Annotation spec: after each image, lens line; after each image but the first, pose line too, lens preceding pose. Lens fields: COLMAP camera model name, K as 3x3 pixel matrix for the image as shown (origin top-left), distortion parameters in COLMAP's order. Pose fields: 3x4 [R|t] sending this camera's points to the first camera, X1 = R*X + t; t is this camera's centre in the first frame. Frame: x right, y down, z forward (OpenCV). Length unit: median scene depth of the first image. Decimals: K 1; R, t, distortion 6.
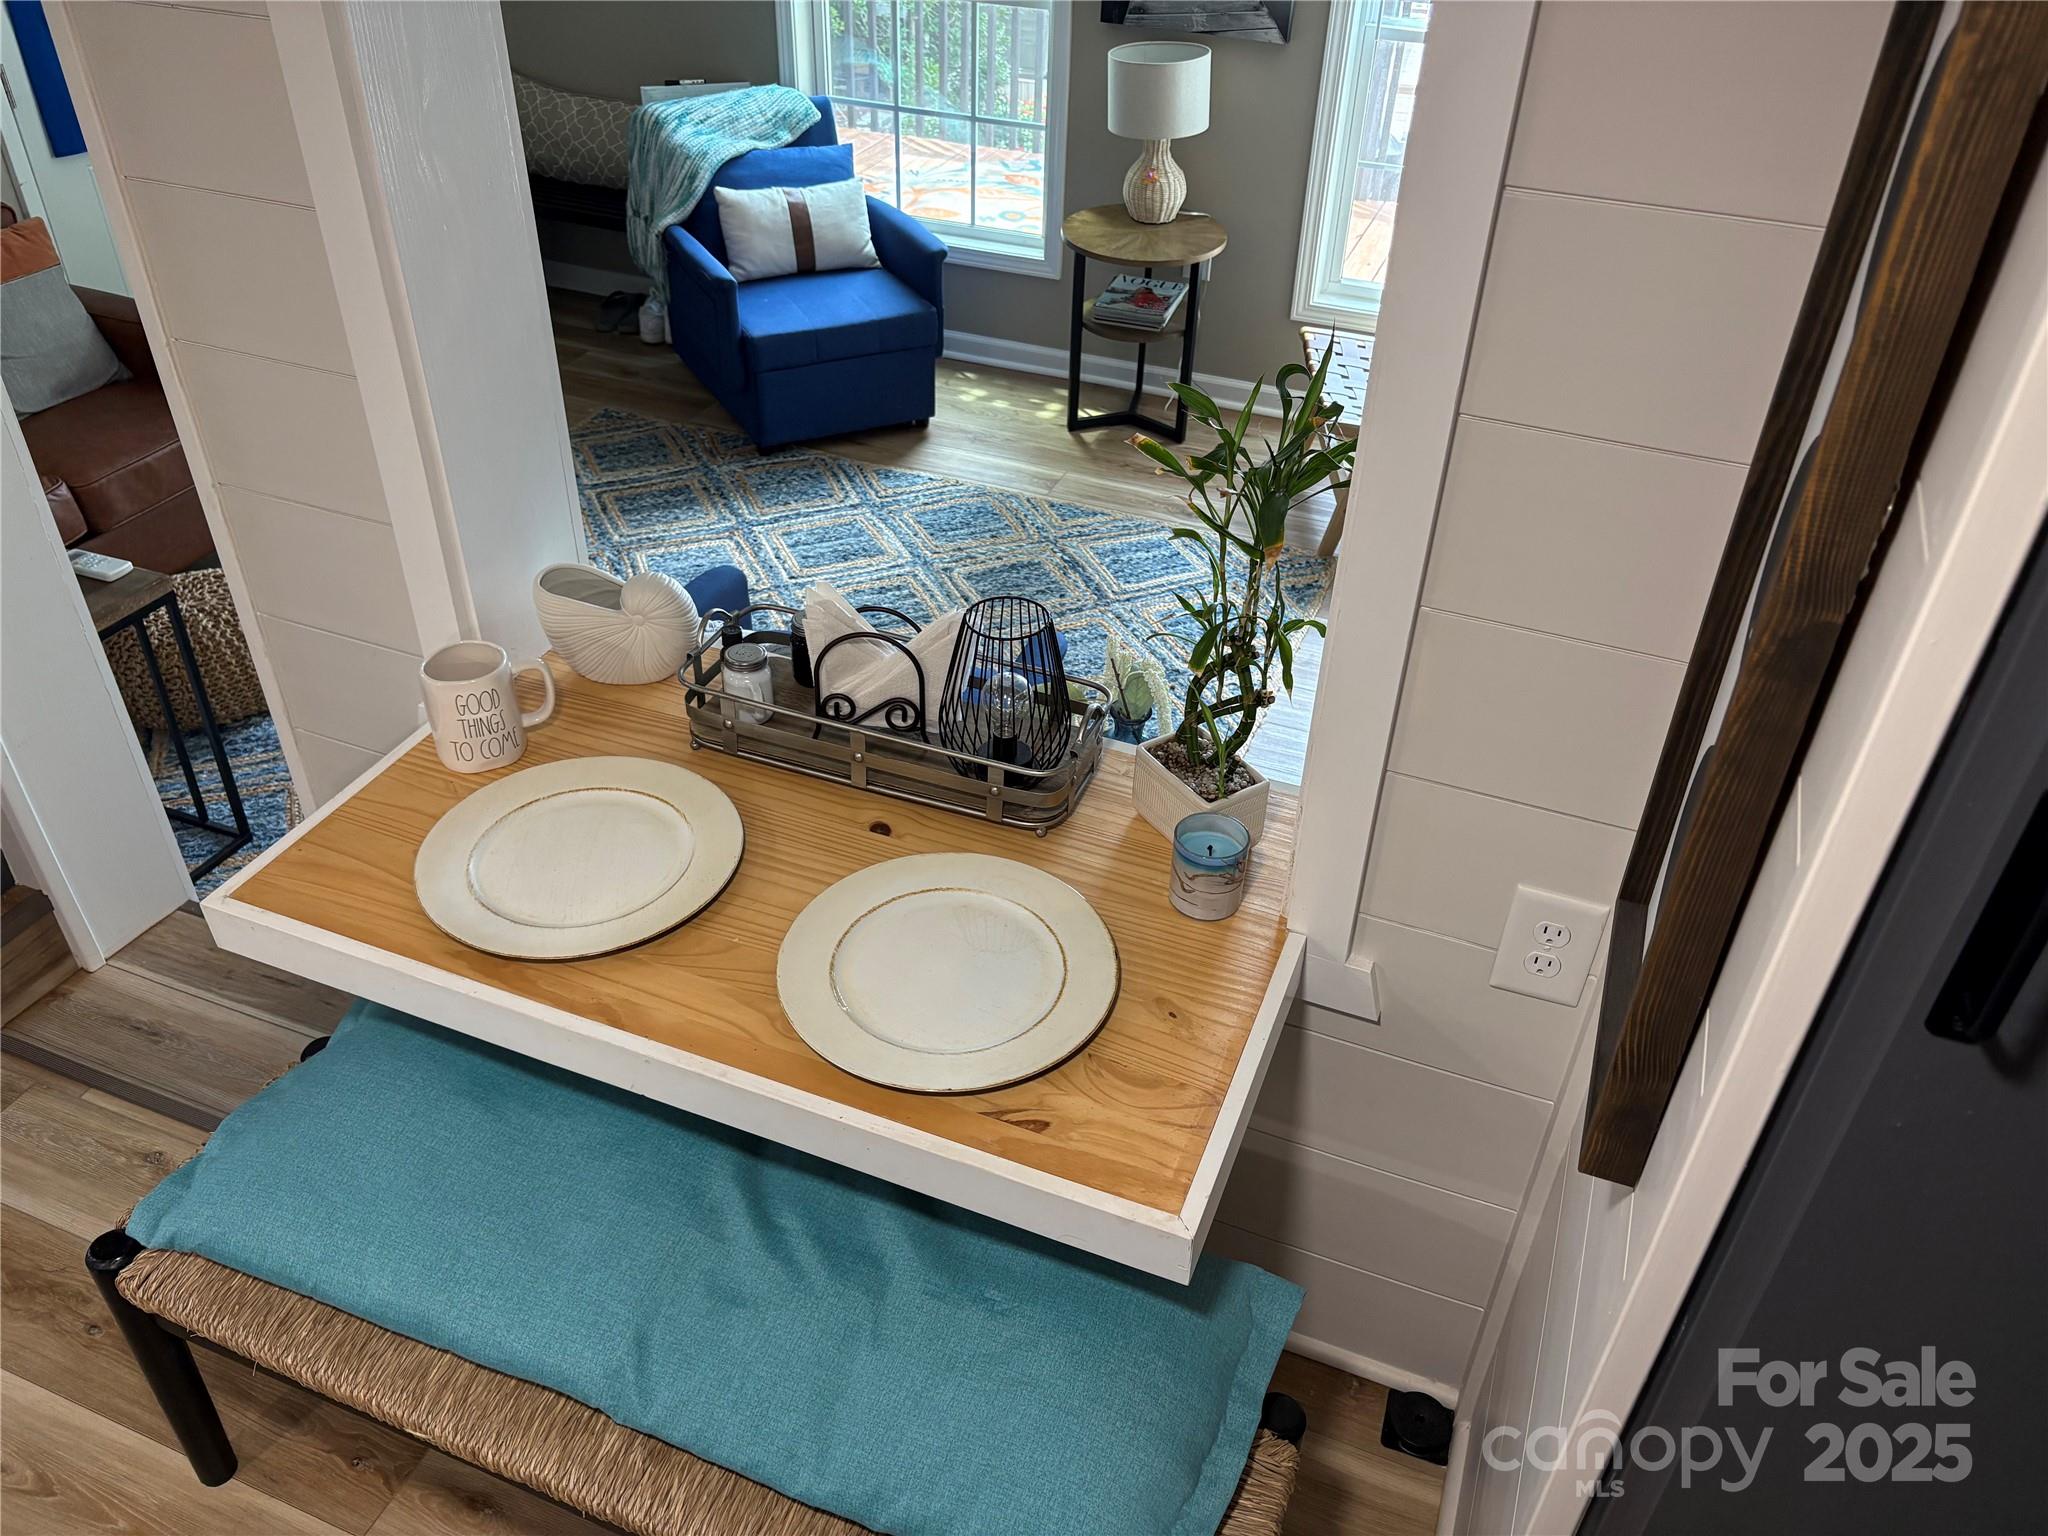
lens RADIAL K [[1552.9, 0, 1021.7], [0, 1552.9, 774.1], [0, 0, 1]] dist [0.011793, -0.009569]
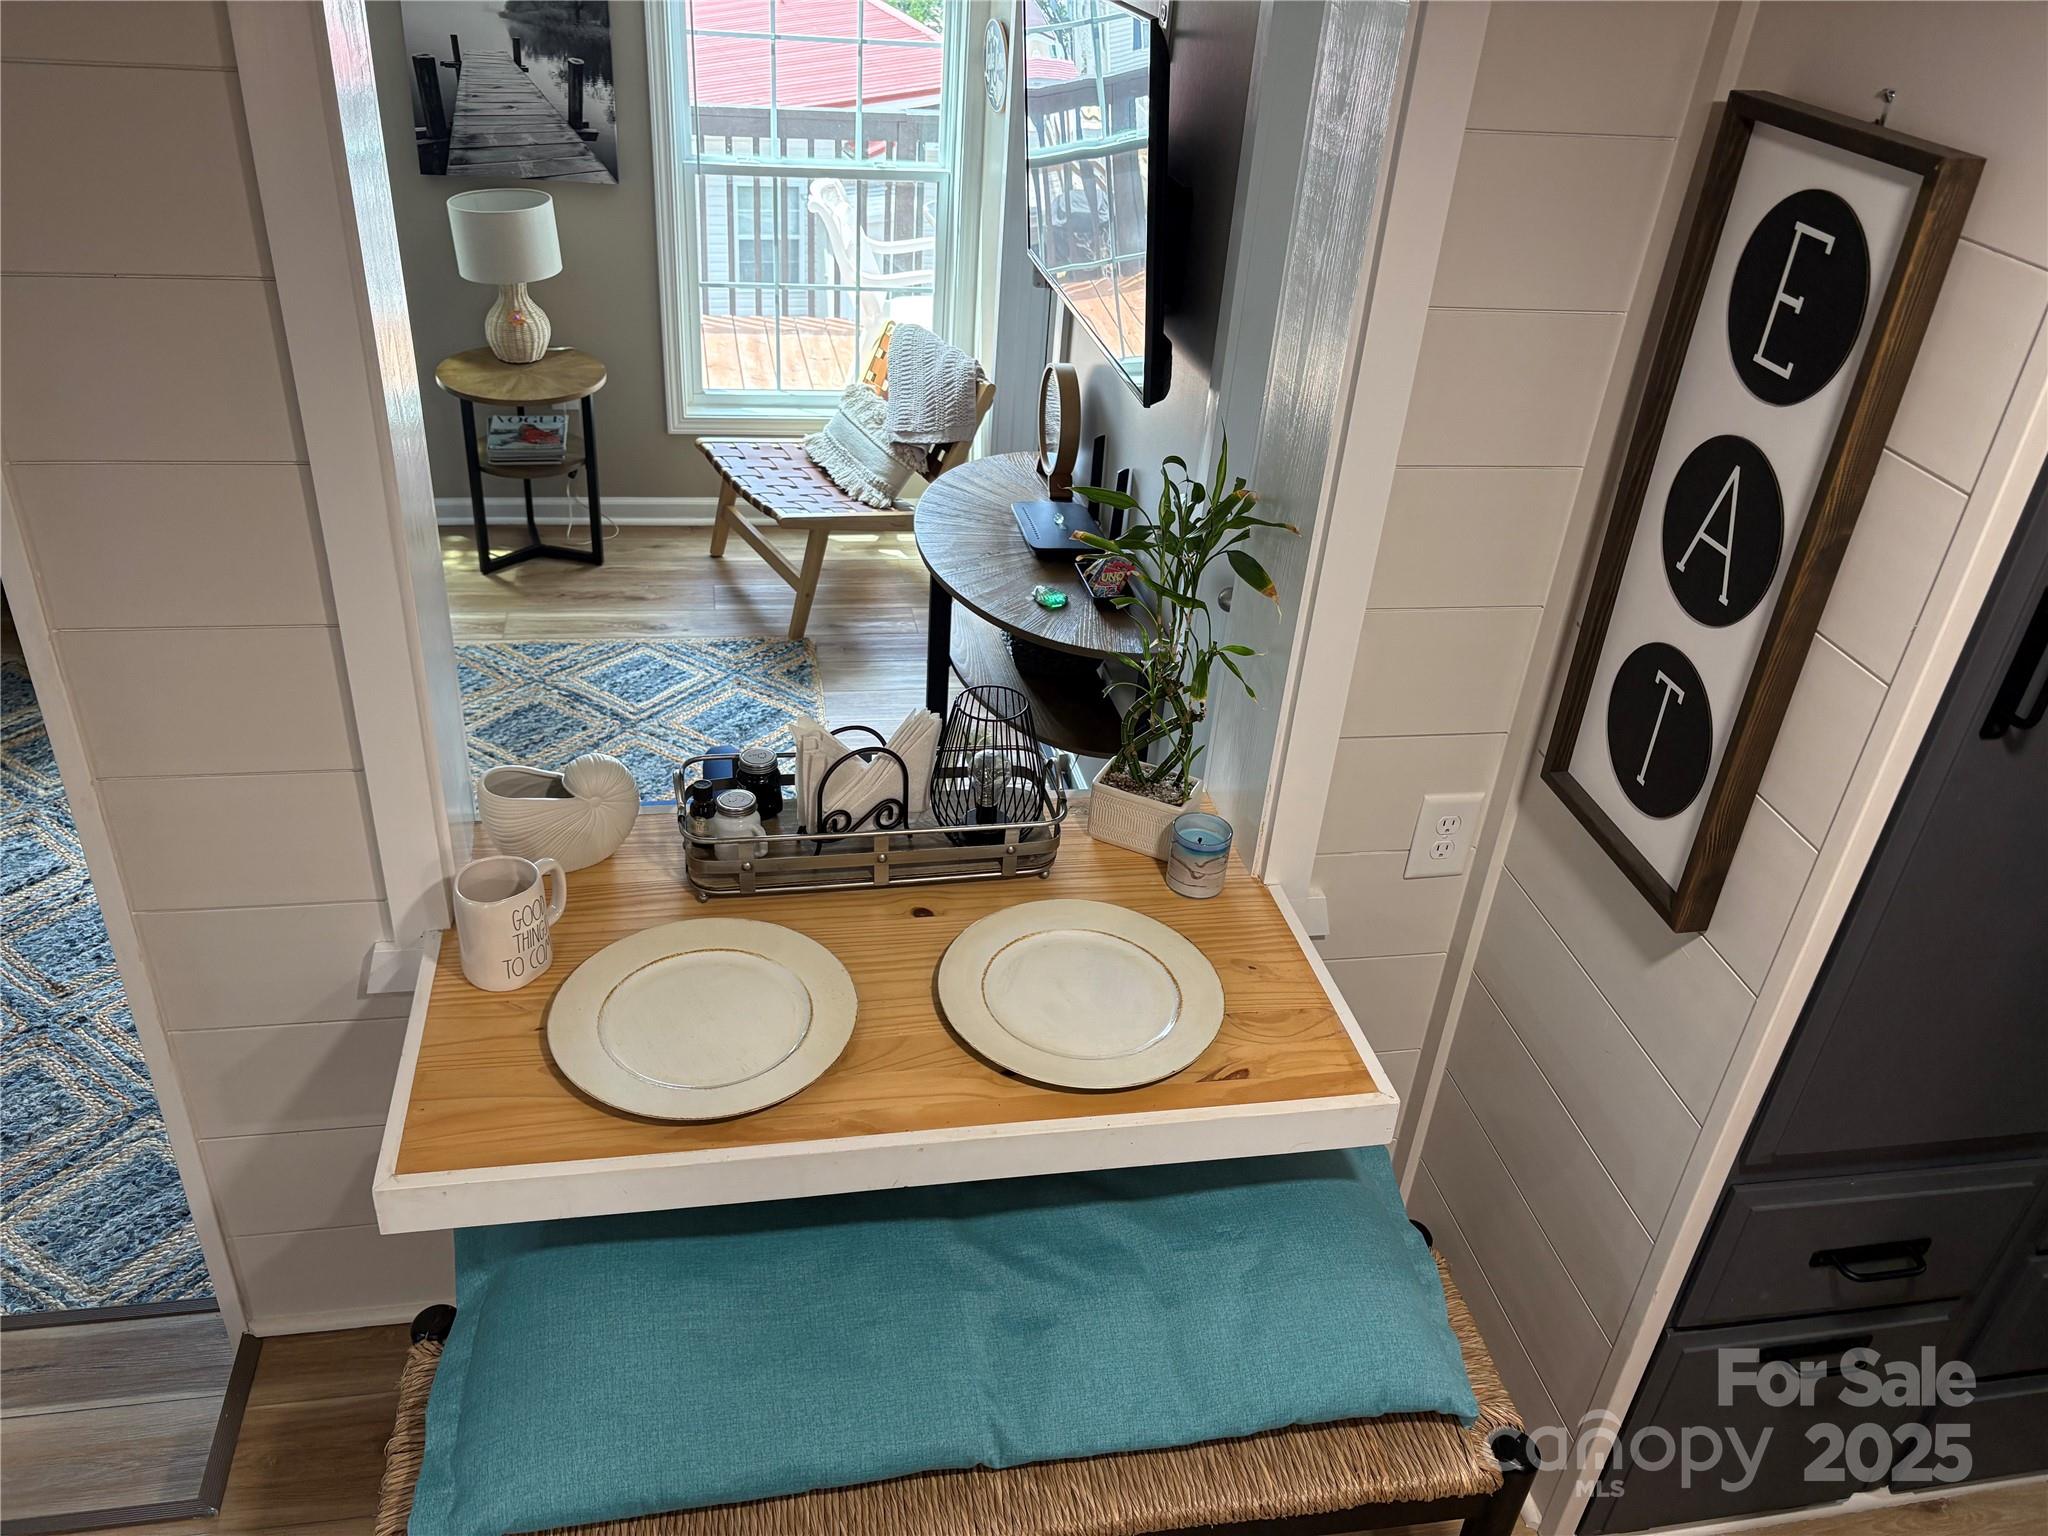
lens RADIAL K [[1552.9, 0, 980.0], [0, 1552.9, 788.5], [0, 0, 1]] dist [0.011793, -0.009569]
pose [[0.843296, -0.258321, 0.471298, -0.225057], [0.280599, 0.959529, 0.023846, -0.026494], [-0.458384, 0.112136, 0.881652, -0.008768]]
